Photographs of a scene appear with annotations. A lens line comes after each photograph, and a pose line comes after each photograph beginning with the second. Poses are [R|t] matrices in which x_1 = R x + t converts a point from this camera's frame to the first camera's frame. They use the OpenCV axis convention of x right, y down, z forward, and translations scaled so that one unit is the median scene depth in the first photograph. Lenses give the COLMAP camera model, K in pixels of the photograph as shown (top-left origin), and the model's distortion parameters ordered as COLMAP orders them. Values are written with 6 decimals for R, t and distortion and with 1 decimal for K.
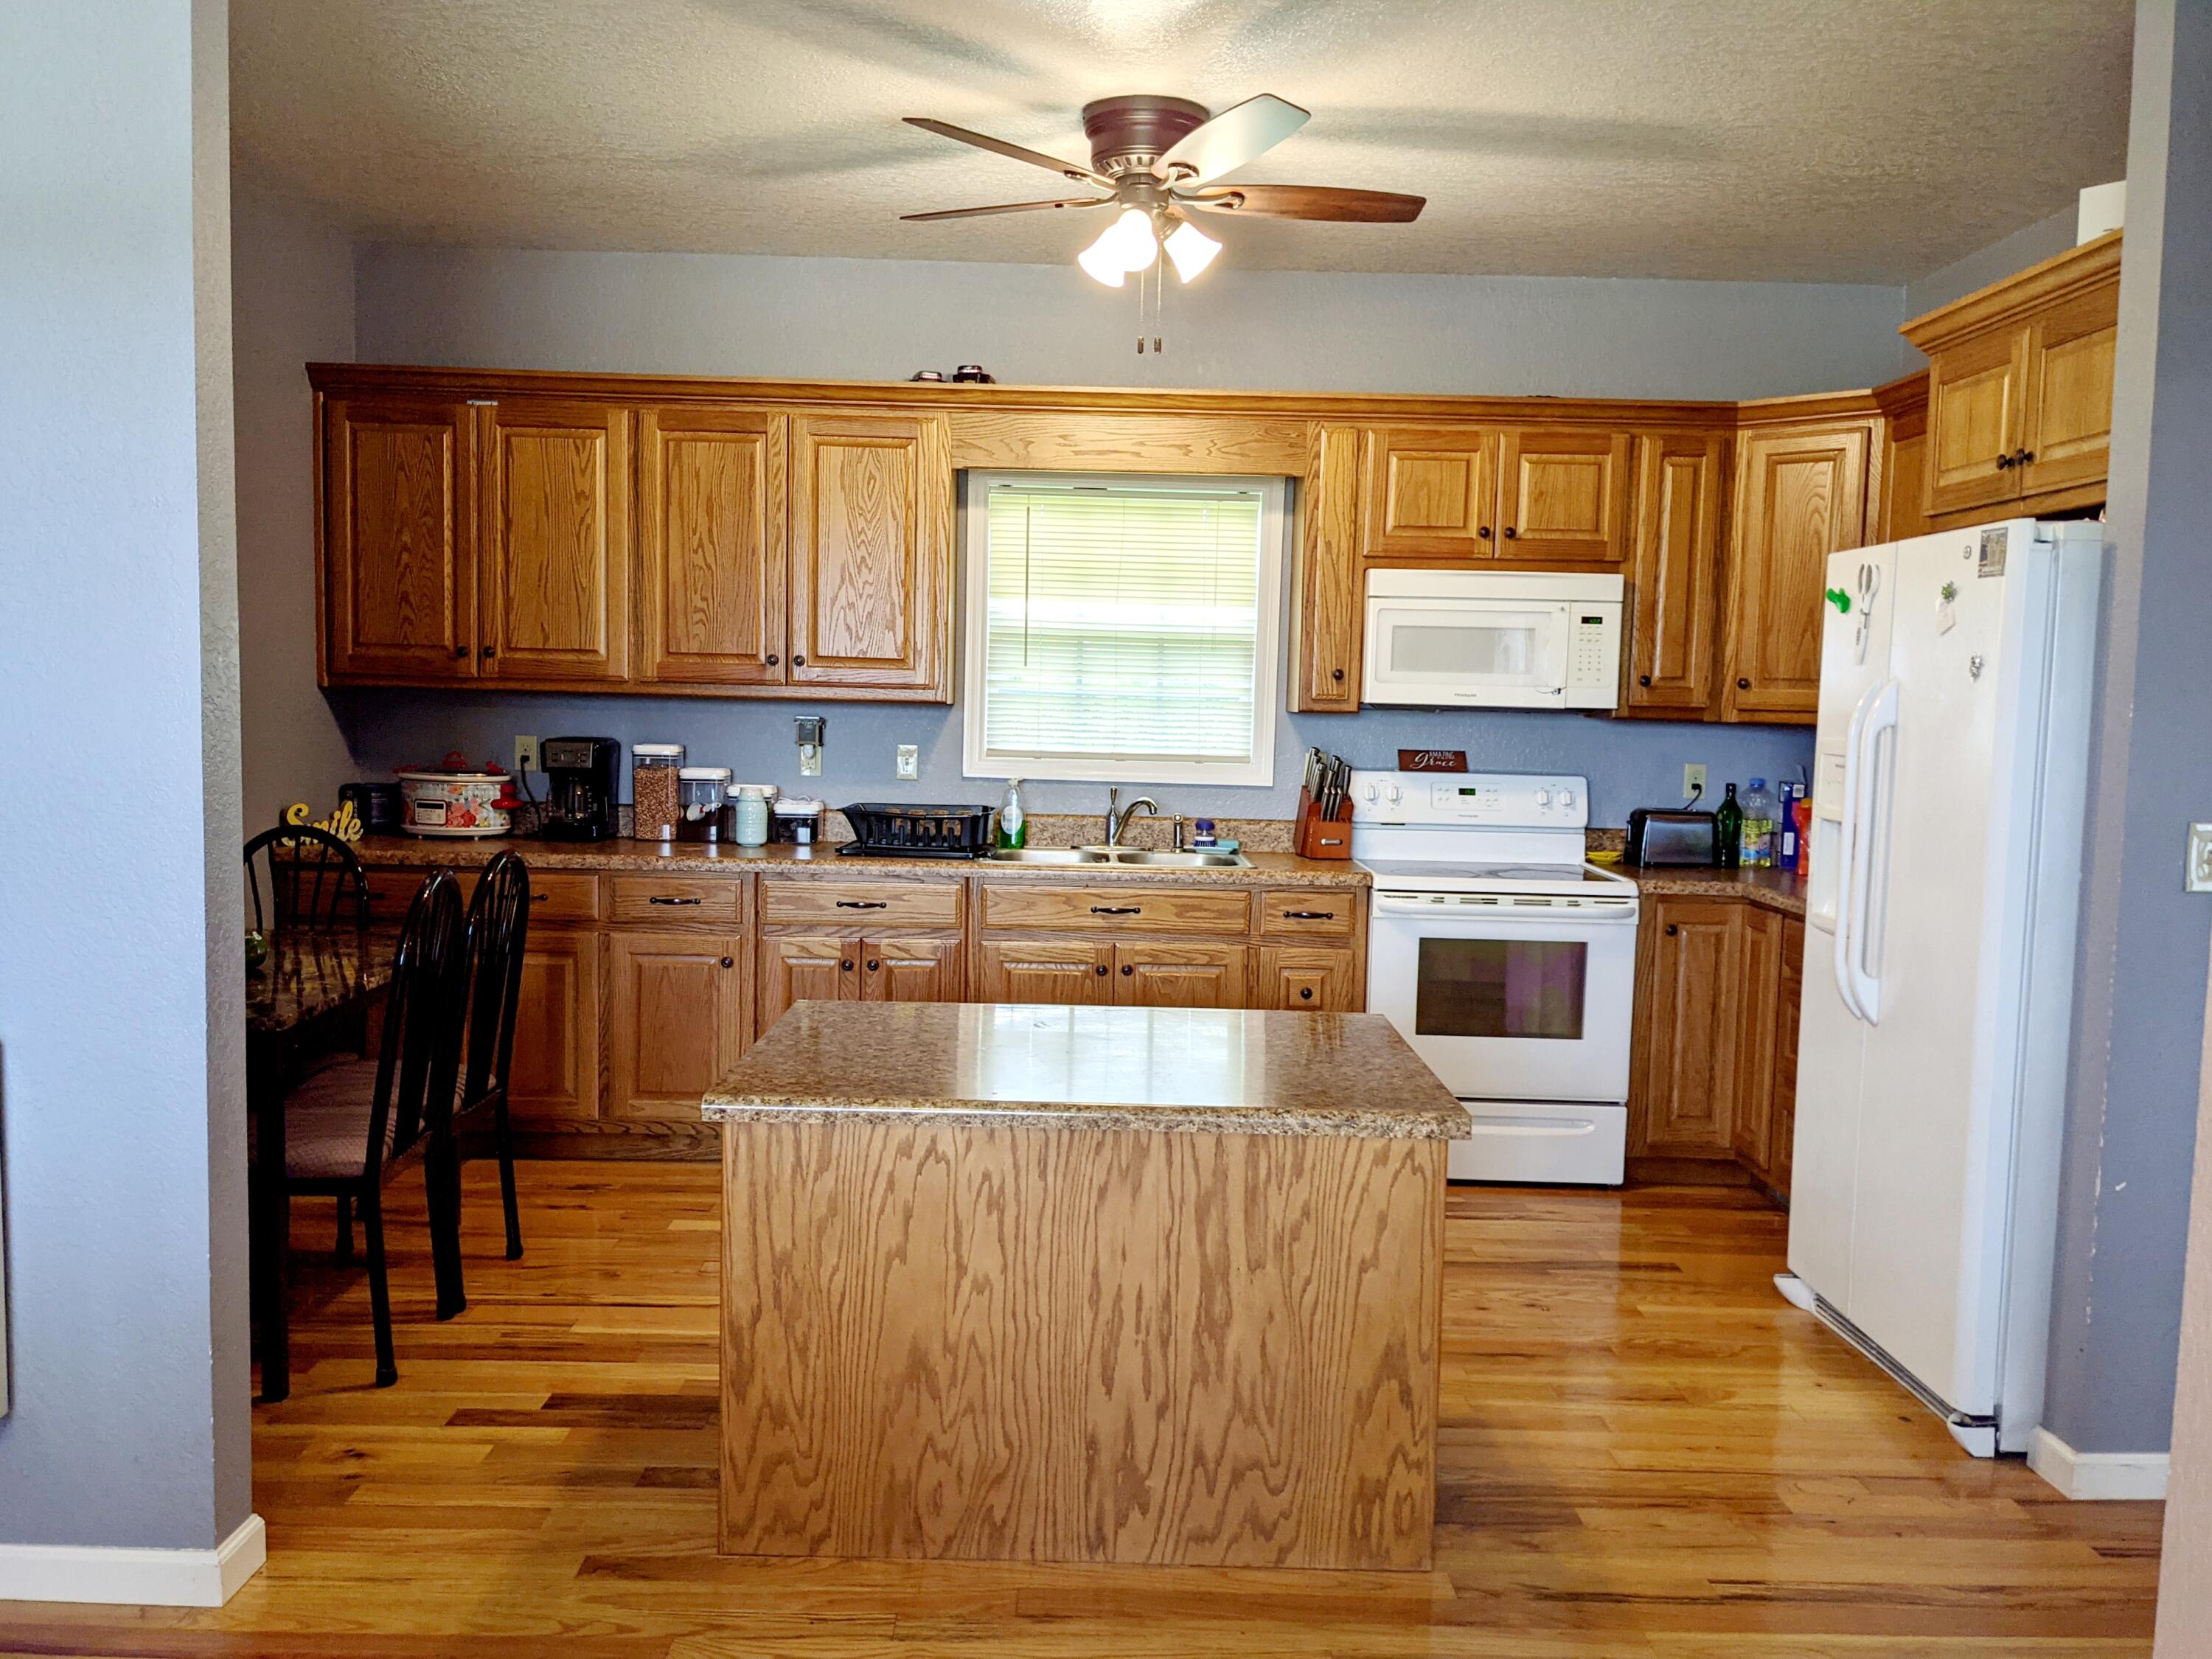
lens RADIAL K [[1761.0, 0, 1106.0], [0, 1761.0, 829.5], [0, 0, 1]] dist [0.070332, -0.128572]
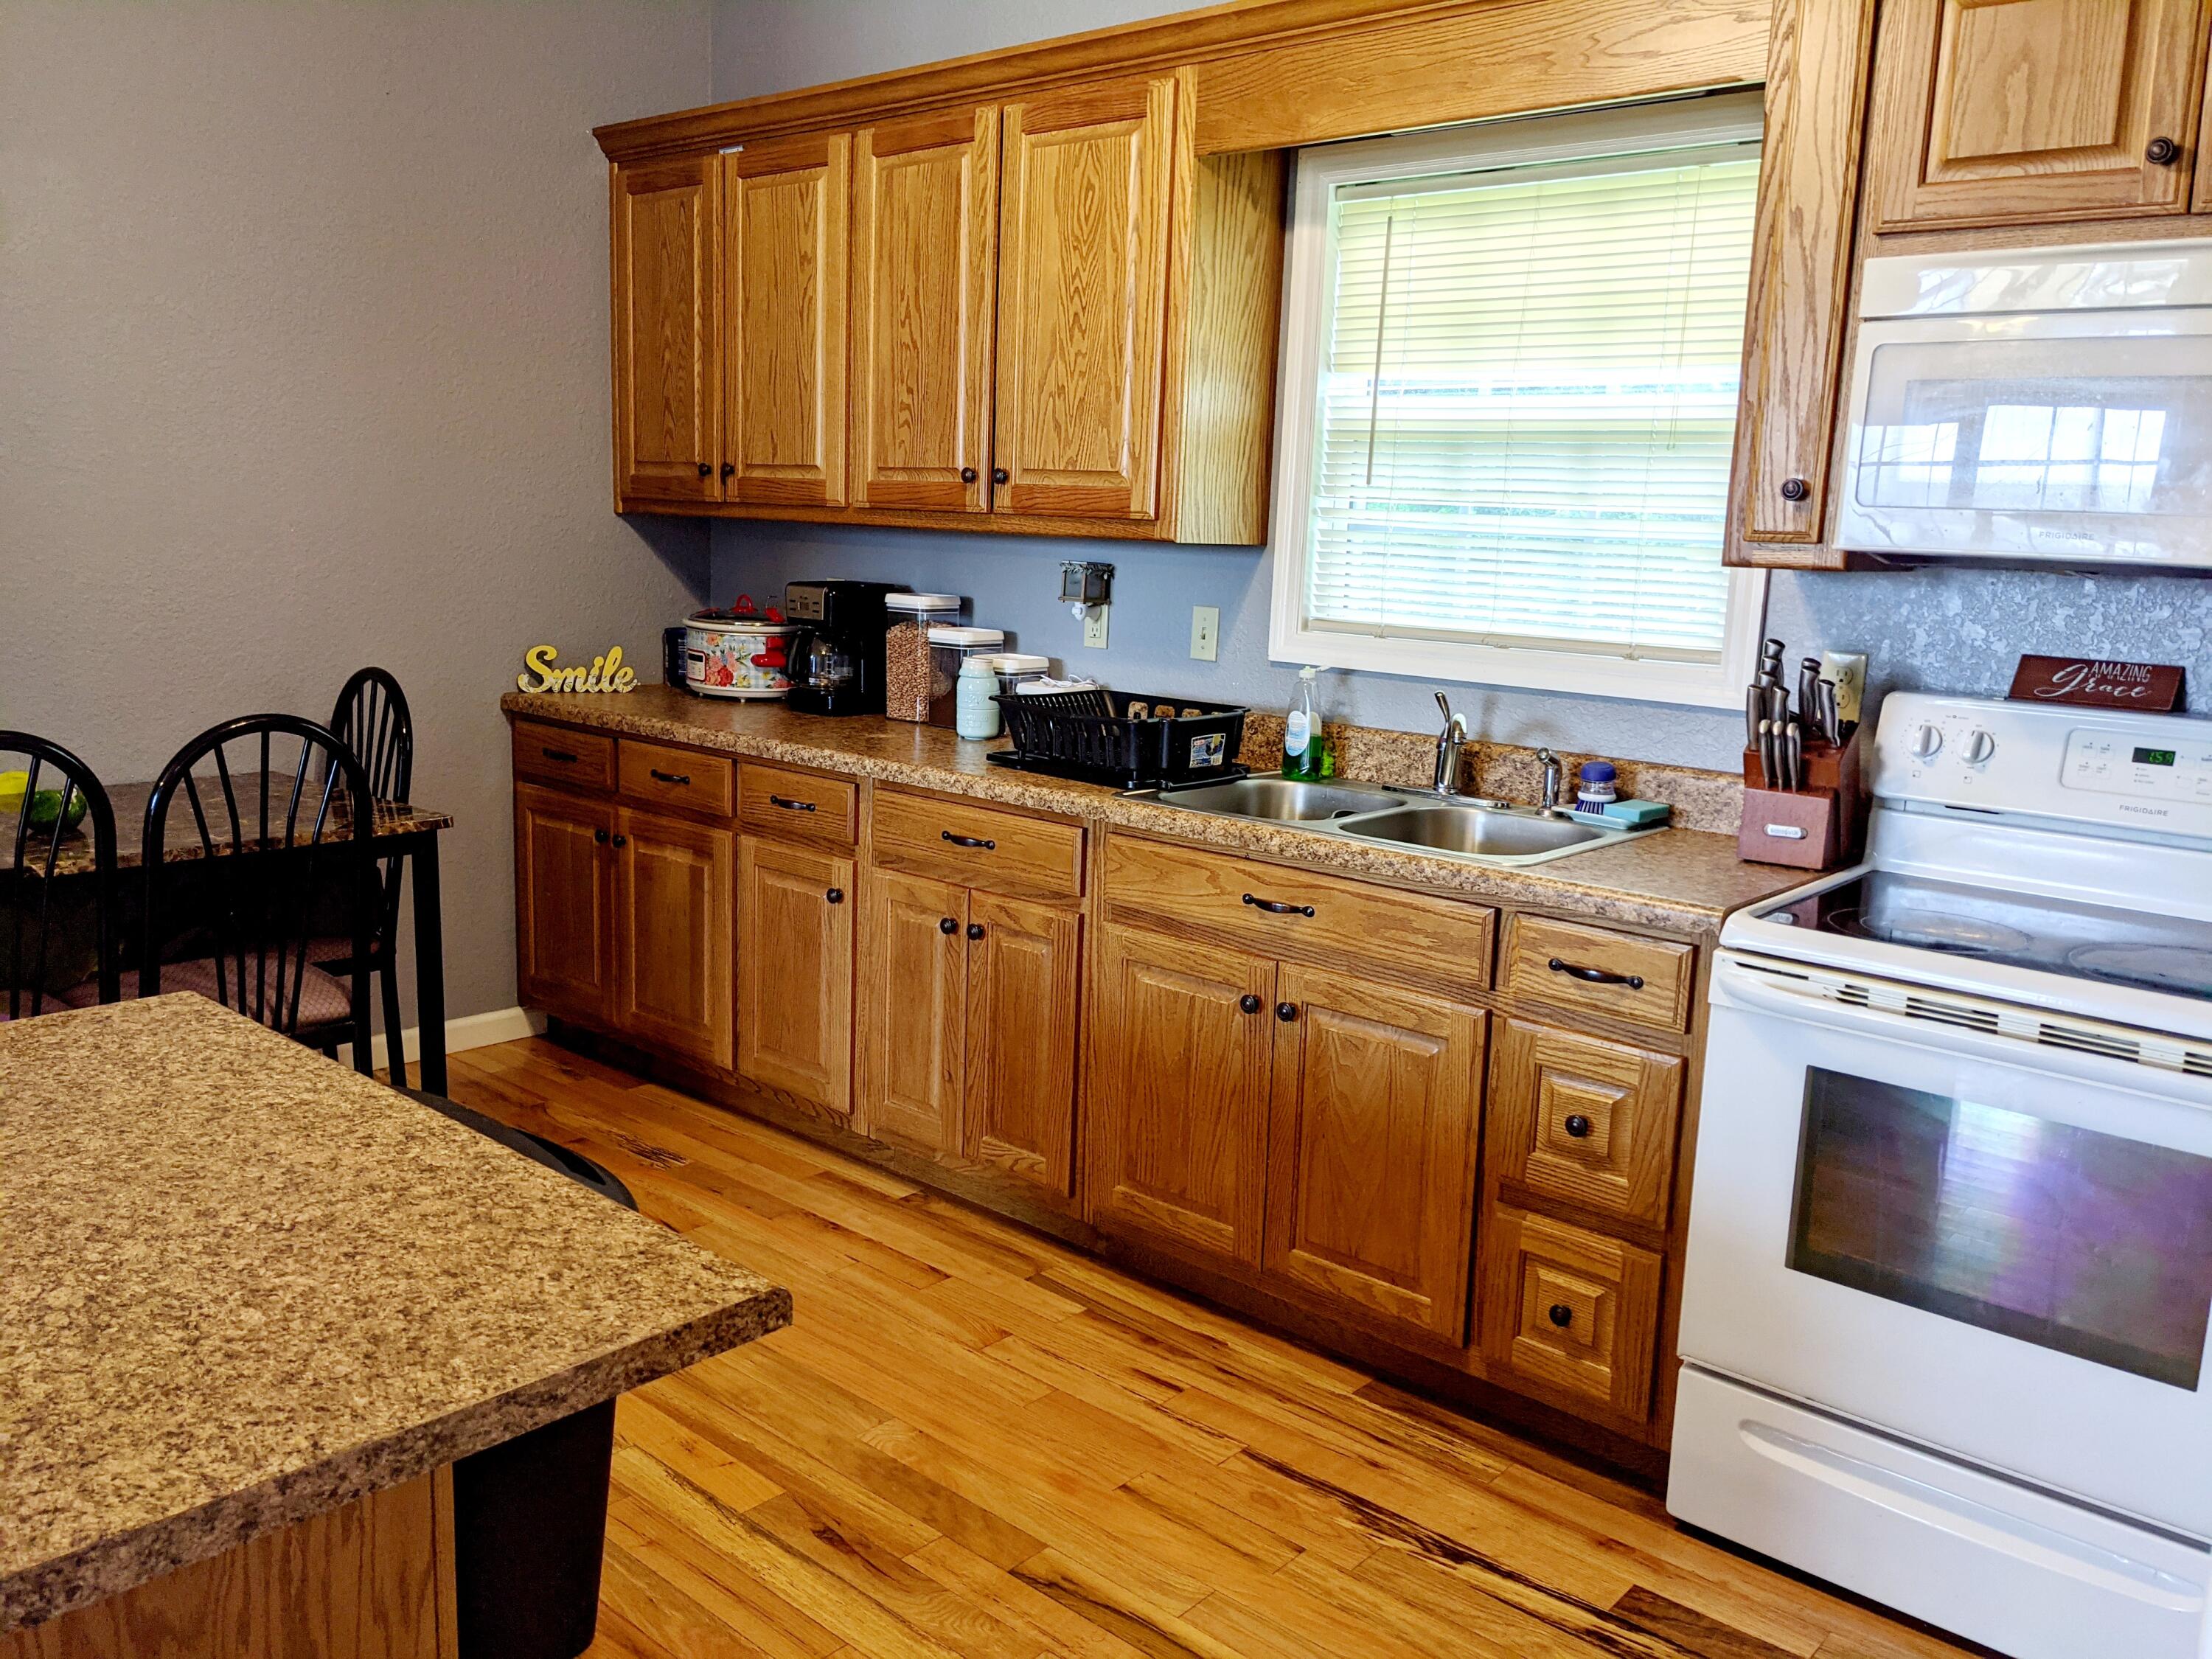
lens RADIAL K [[1744.0, 0, 1110.8], [0, 1744.0, 804.8], [0, 0, 1]] dist [0.062651, -0.121247]
pose [[0.742407, 0.112164, -0.660493, 0.322440], [-0.069920, 0.993474, 0.090119, -0.032827], [0.666291, -0.020723, 0.745404, 0.519351]]
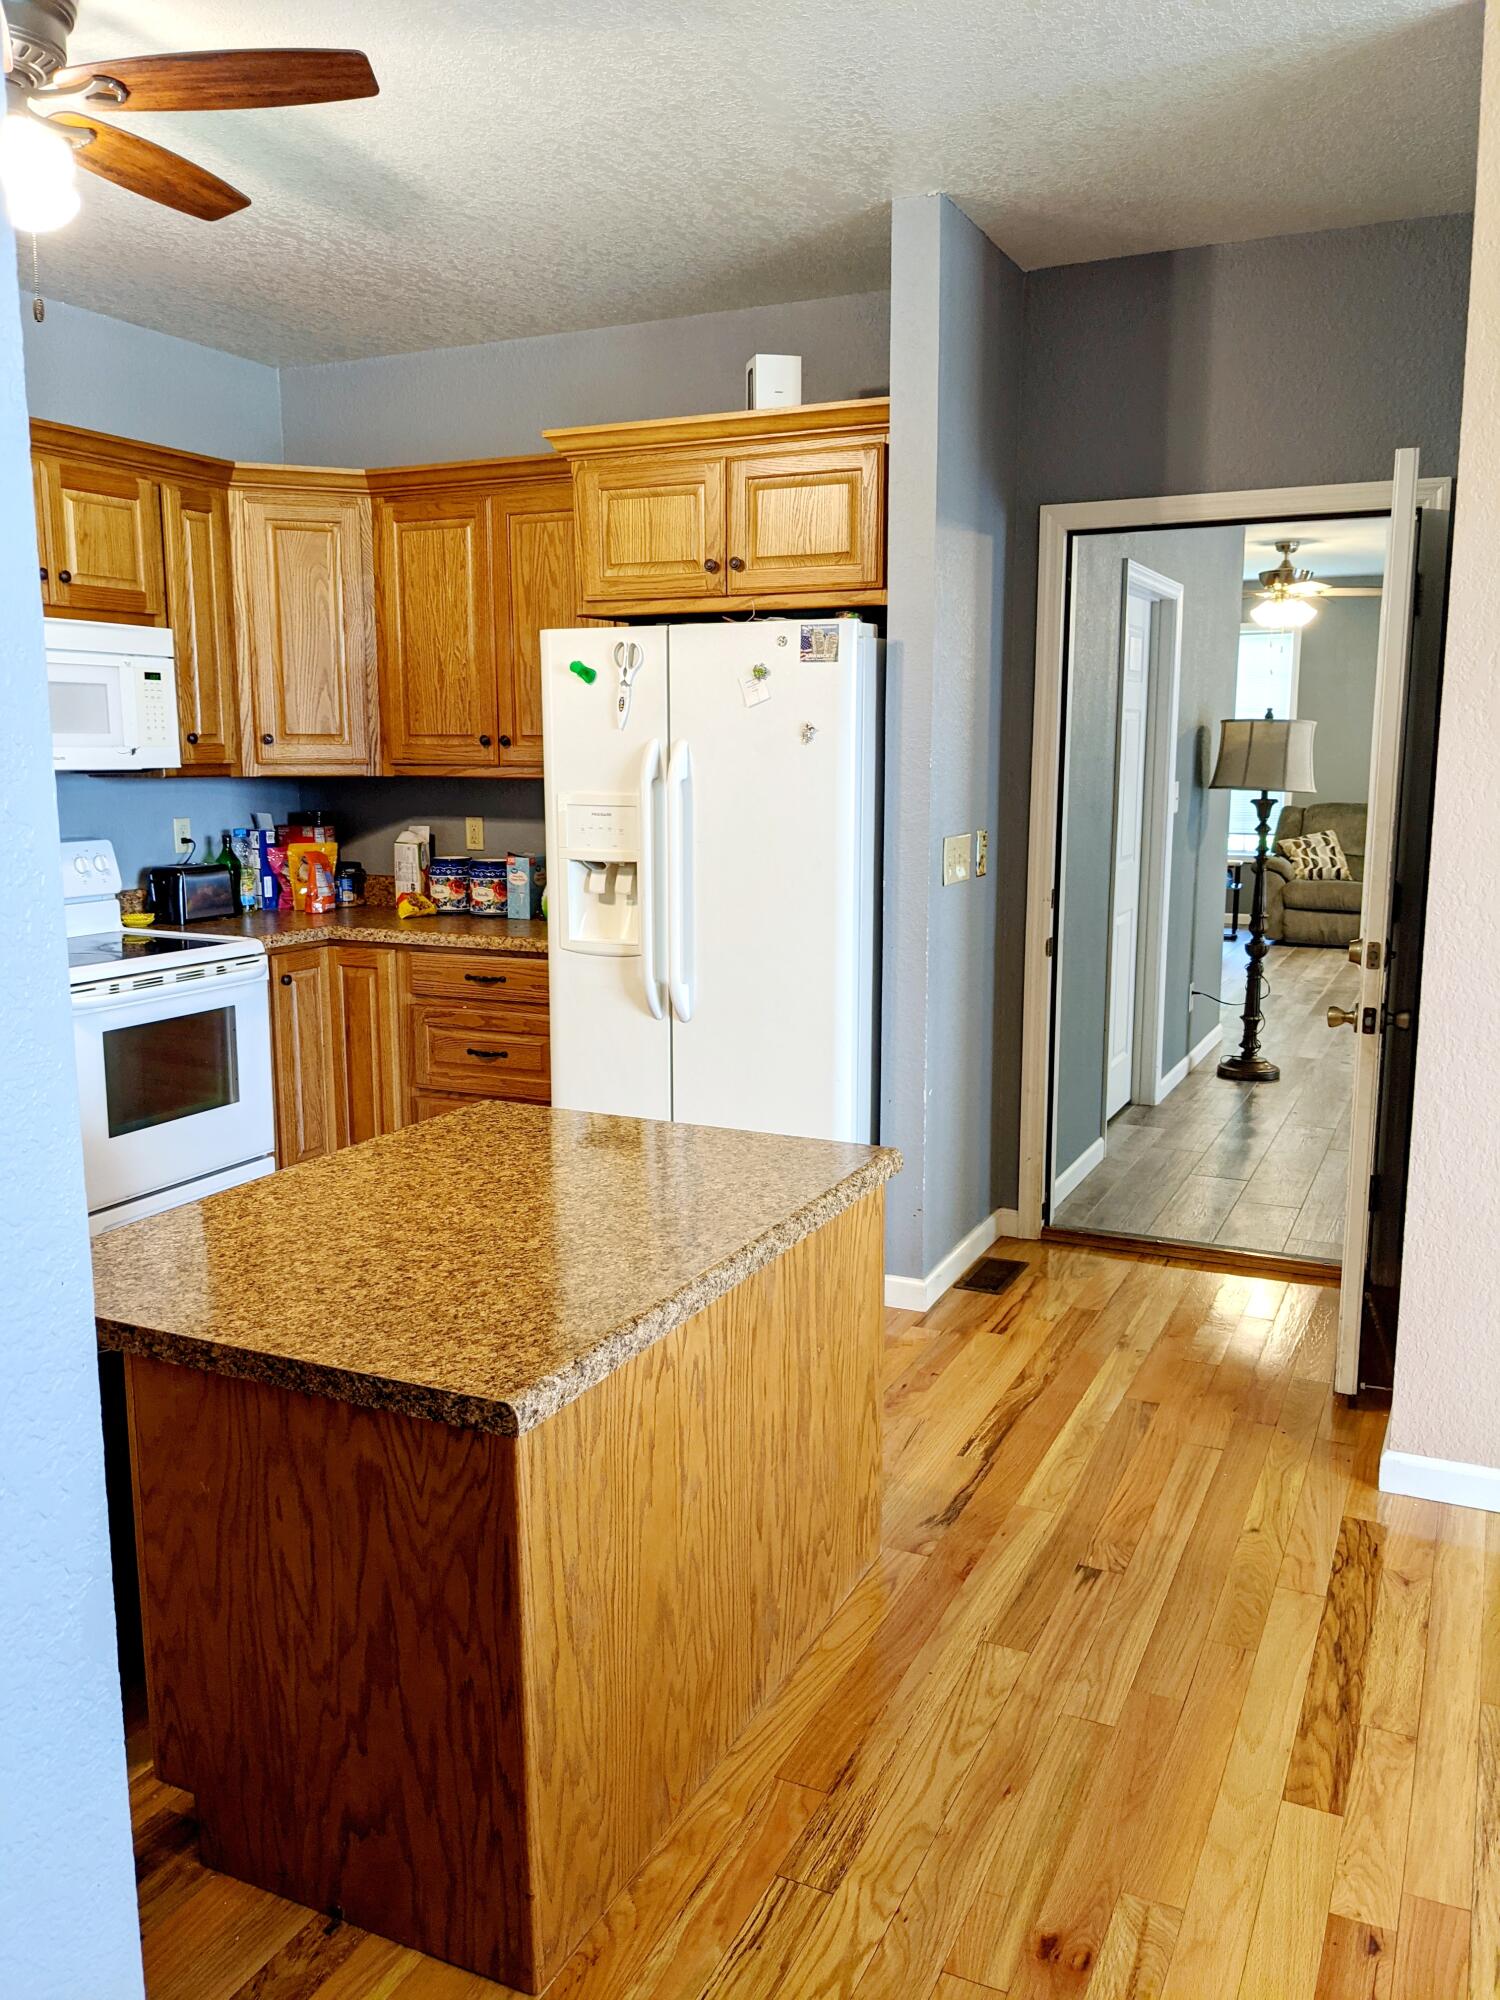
lens RADIAL K [[1565.2, 0, 746.7], [0, 1565.2, 976.3], [0, 0, 1]] dist [0.042655, -0.001027]
pose [[0.448266, -0.159265, 0.879598, -0.364694], [0.084105, 0.987149, 0.135876, -0.047327], [-0.889935, 0.013070, 0.455901, 0.329590]]
